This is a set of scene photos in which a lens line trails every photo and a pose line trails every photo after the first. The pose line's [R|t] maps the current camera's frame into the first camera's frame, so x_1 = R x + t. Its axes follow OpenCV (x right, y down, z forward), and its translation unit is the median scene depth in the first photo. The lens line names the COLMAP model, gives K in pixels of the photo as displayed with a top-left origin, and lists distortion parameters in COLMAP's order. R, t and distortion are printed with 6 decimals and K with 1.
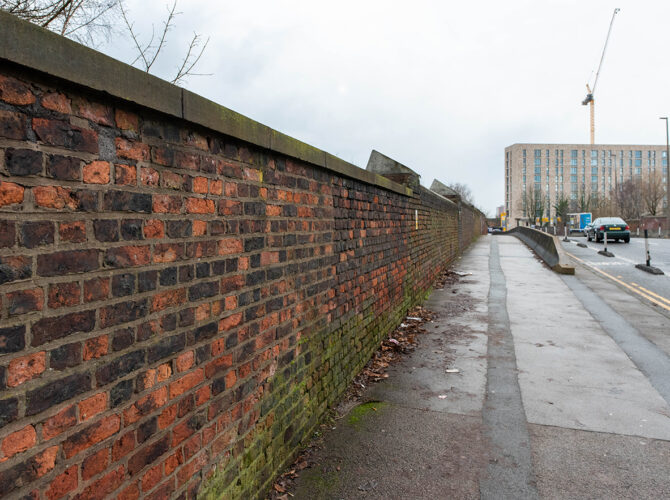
lens RADIAL K [[525.3, 0, 335.6], [0, 525.3, 224.3], [0, 0, 1]] dist [-0.000346, -0.000855]
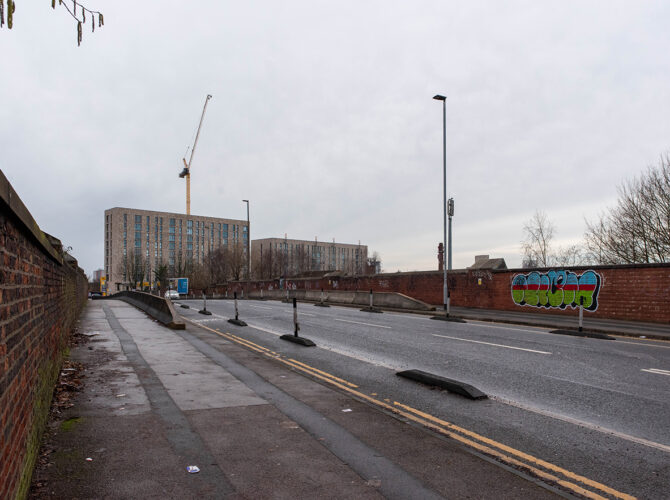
lens RADIAL K [[527.3, 0, 335.0], [0, 527.3, 250.0], [0, 0, 1]] dist [0.005065, 0.003047]
pose [[0.745406, 0.043617, 0.665183, -0.065463], [0.004929, 0.997469, -0.070929, -0.000310], [-0.666593, 0.056150, 0.743304, -0.094105]]
